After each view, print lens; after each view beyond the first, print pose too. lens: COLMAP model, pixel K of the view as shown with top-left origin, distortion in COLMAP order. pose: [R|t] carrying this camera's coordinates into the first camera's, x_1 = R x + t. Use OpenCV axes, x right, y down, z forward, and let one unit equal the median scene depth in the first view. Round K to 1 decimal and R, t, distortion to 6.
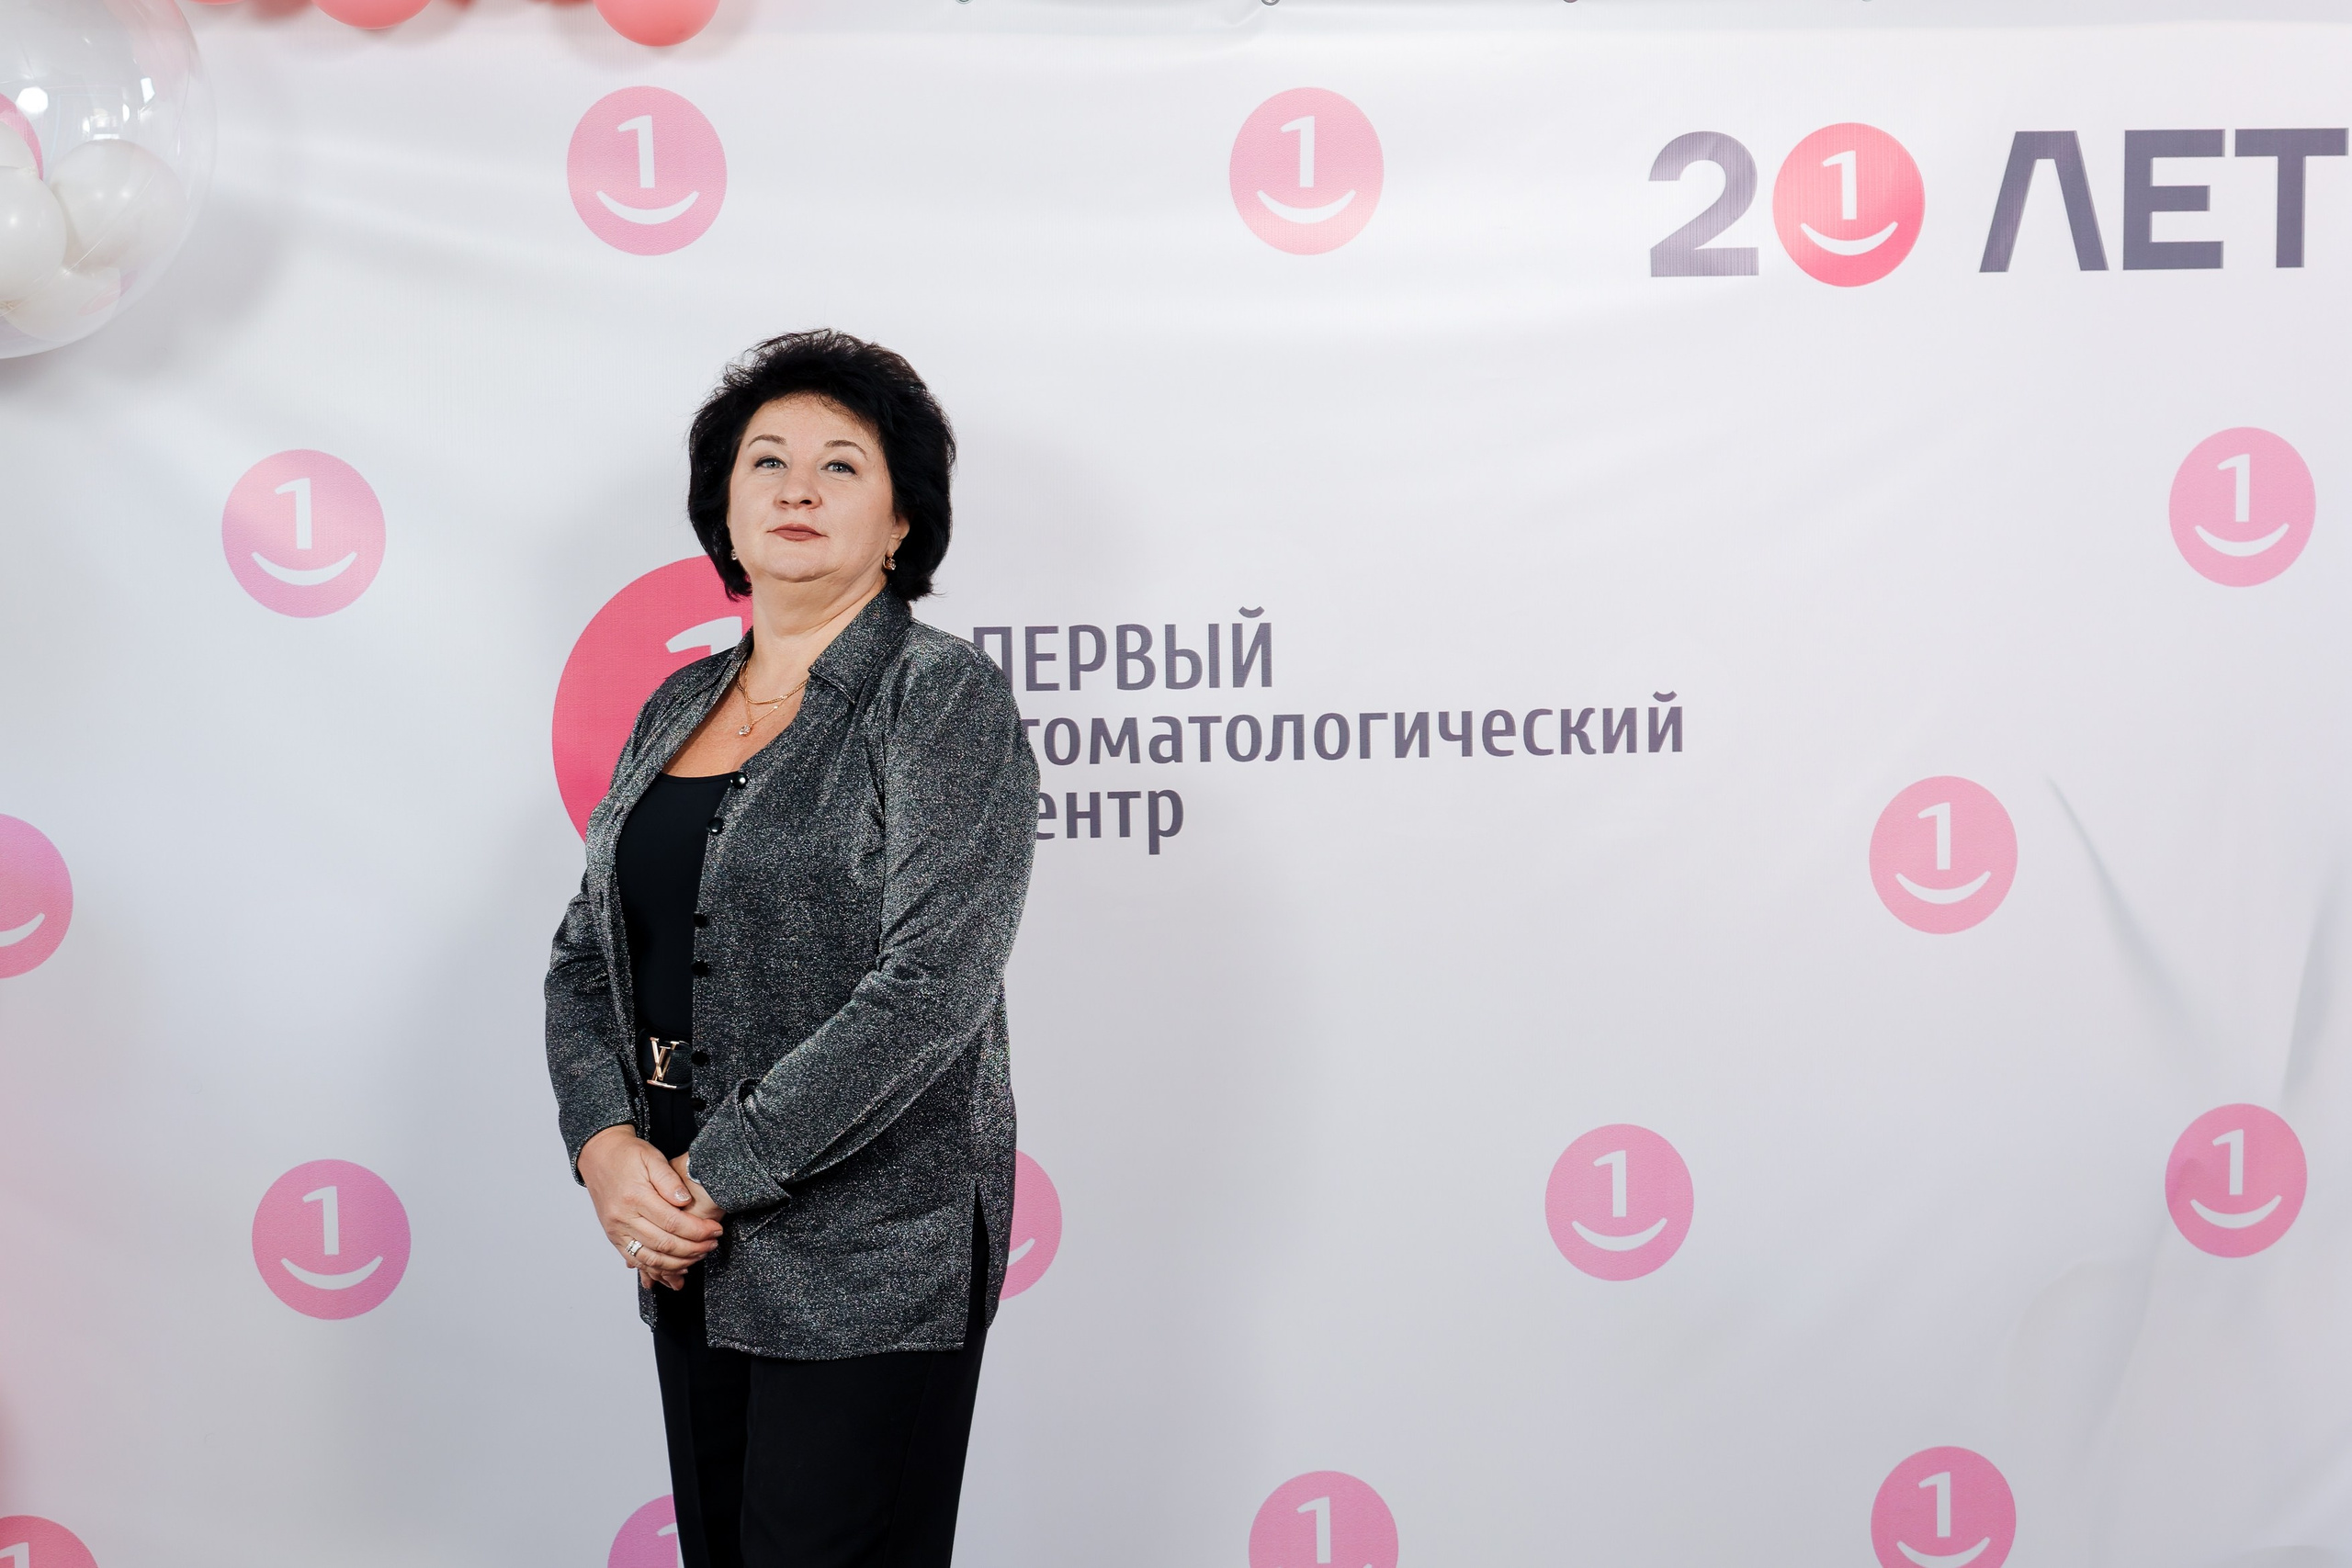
lens RADIAL K [[2925.9, 0, 1189.2], [0, 2925.9, 776.9], [0, 0, 1]] dist [0.016216, 0.000000]
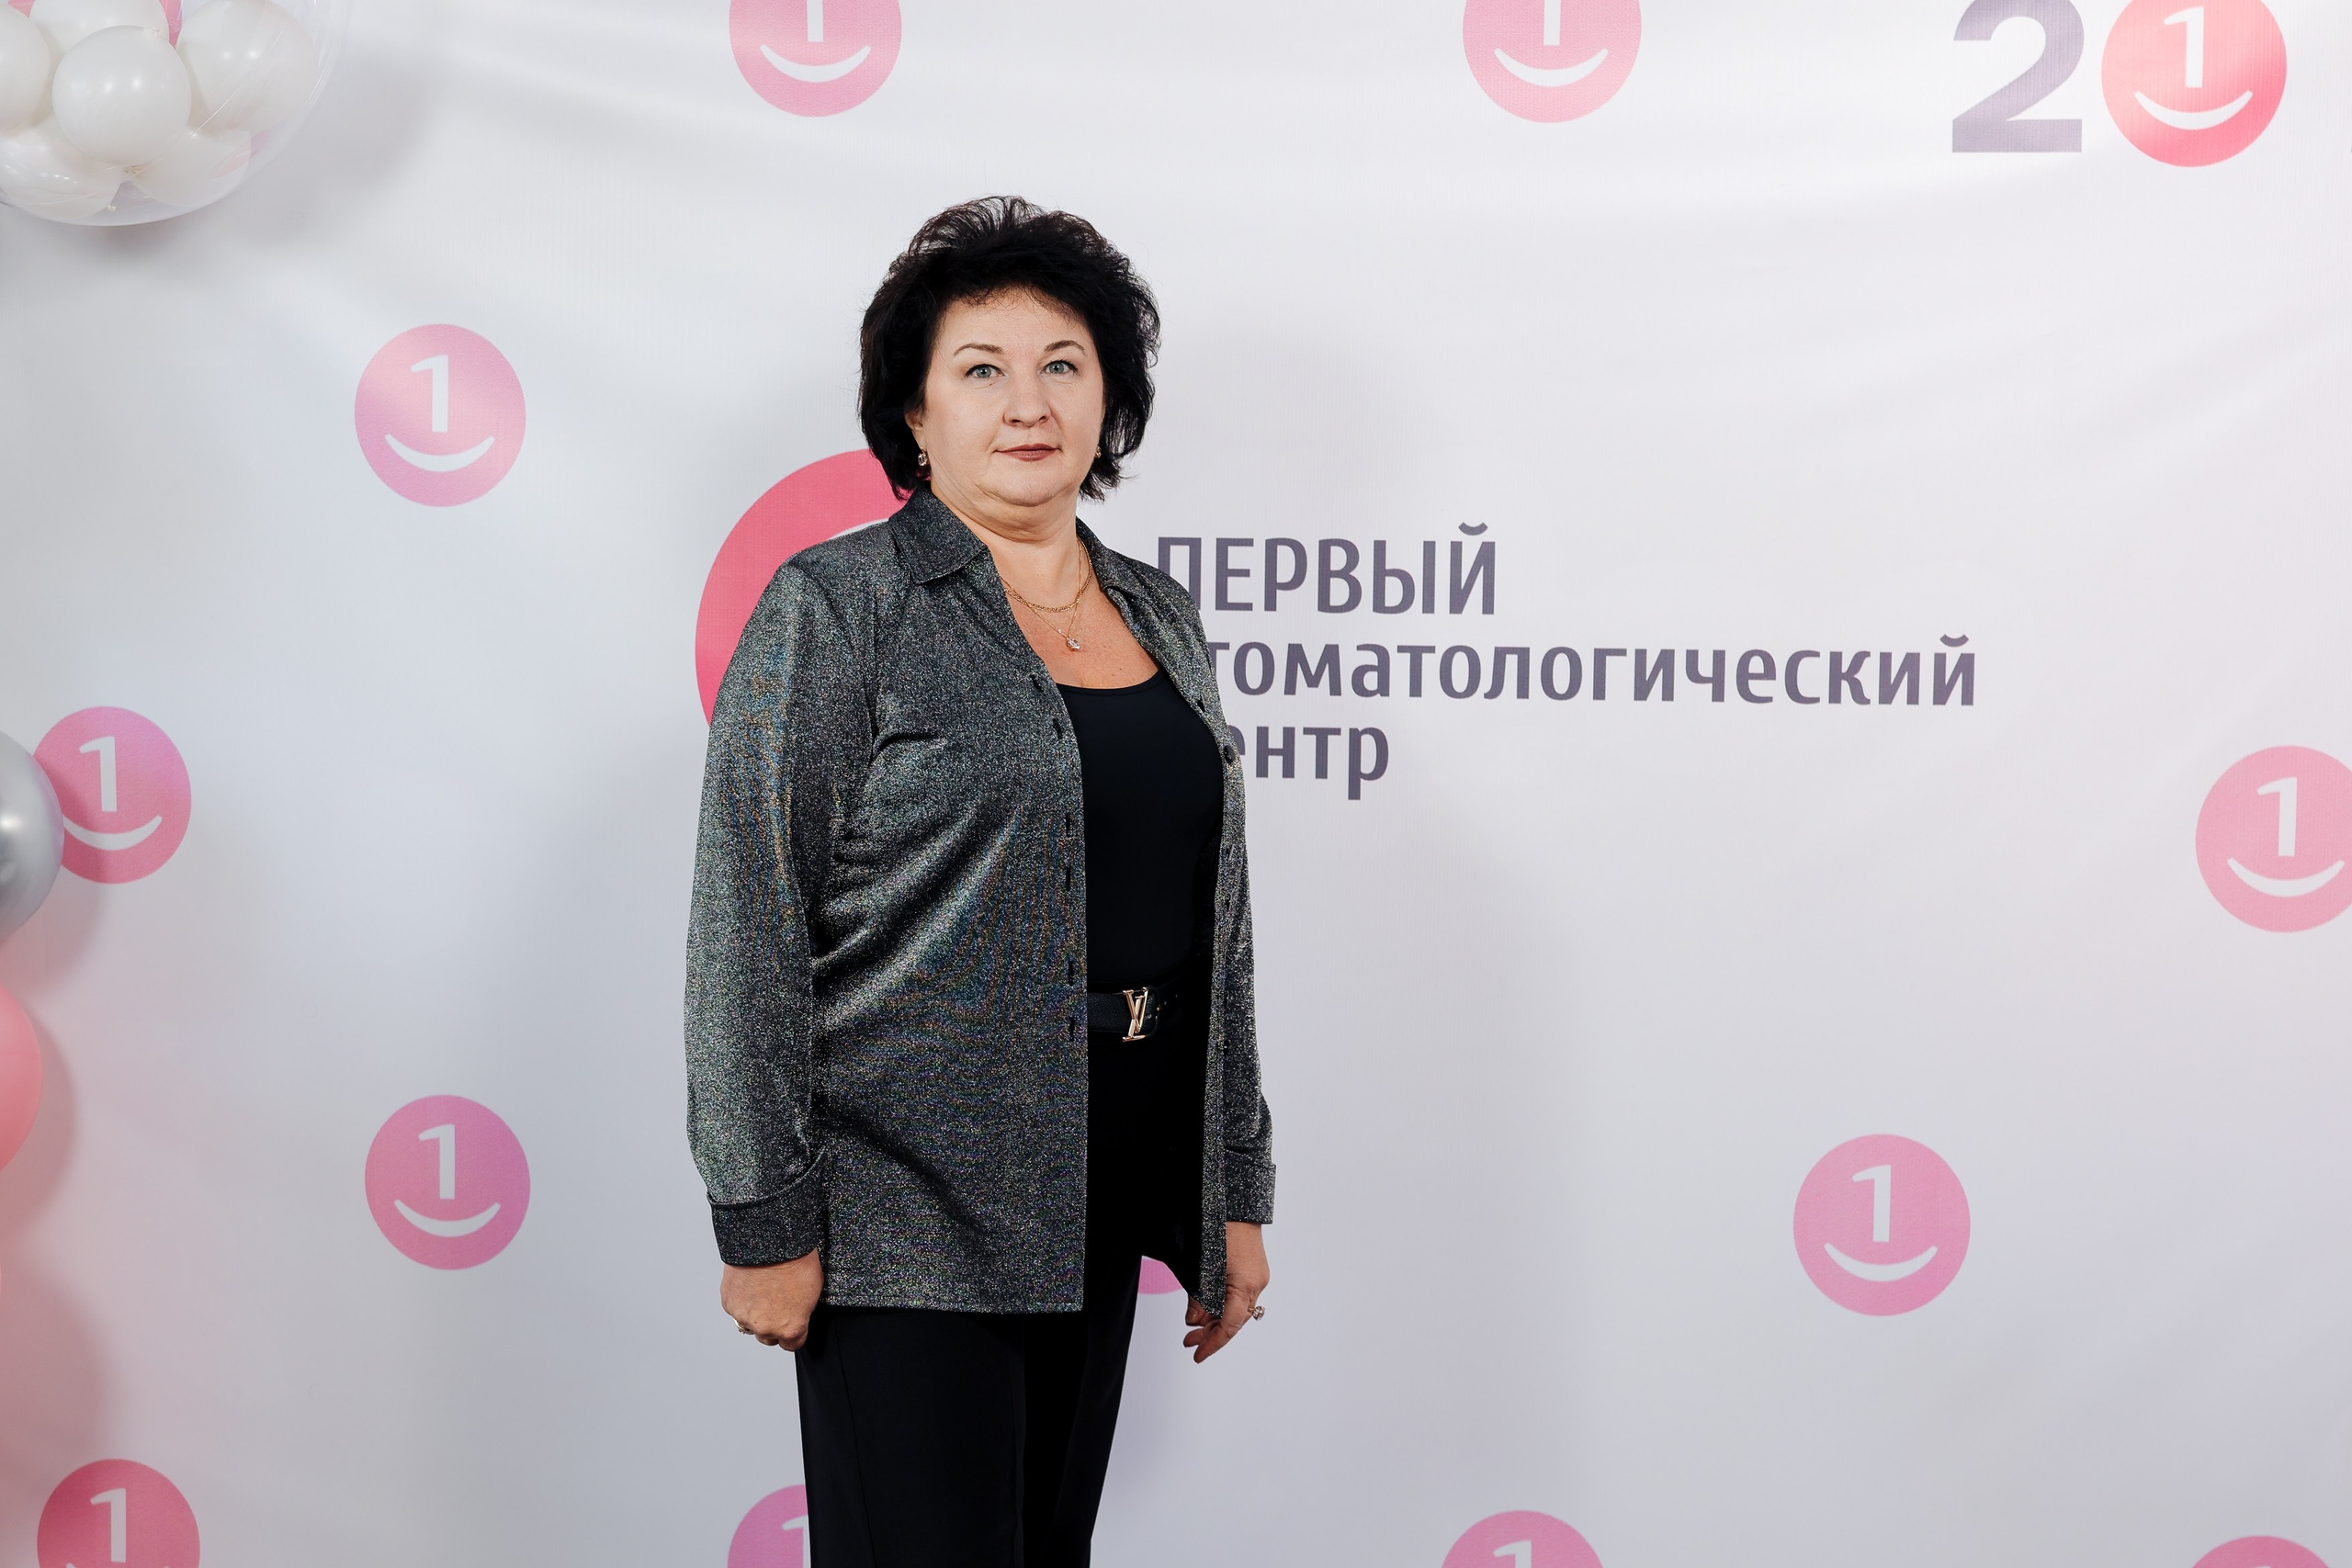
lens RADIAL K [[3812.5, 0, 1117.1], [0, 3812.5, 763.1], [0, 0, 1]] dist [0.018942, 0.000000]
pose [[0.986589, 0.038415, -0.158639, 0.099960], [-0.036198, 0.999203, 0.016844, -0.001420], [0.159160, -0.010875, 0.987193, -0.148136]]
